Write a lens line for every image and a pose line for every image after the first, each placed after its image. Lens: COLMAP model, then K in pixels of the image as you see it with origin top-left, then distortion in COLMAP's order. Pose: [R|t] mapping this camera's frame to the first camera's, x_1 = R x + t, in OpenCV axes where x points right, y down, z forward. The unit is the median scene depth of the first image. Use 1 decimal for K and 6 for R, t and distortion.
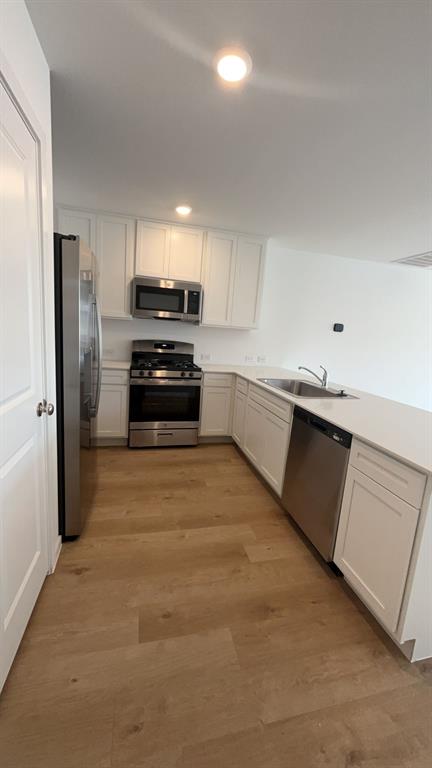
lens RADIAL K [[300.9, 0, 215.7], [0, 300.9, 381.2], [0, 0, 1]] dist [0.000604, 0.000139]
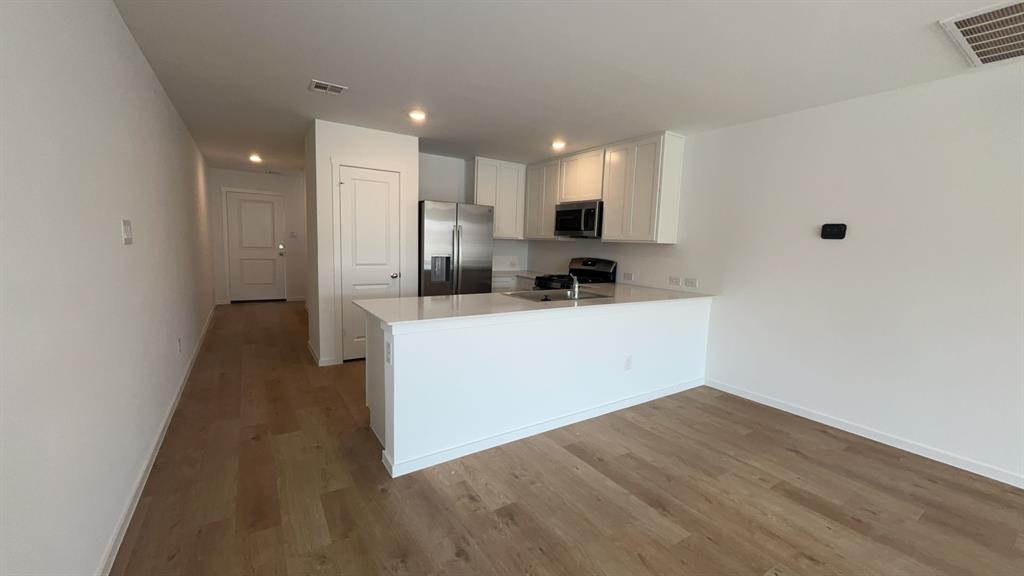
lens RADIAL K [[401.2, 0, 511.1], [0, 401.2, 289.6], [0, 0, 1]] dist [0.000604, 0.000139]
pose [[0.340741, 0.050775, -0.938785, 1.099282], [-0.164704, 0.986322, -0.006435, 0.026584], [0.925618, 0.156815, 0.344443, 0.307282]]
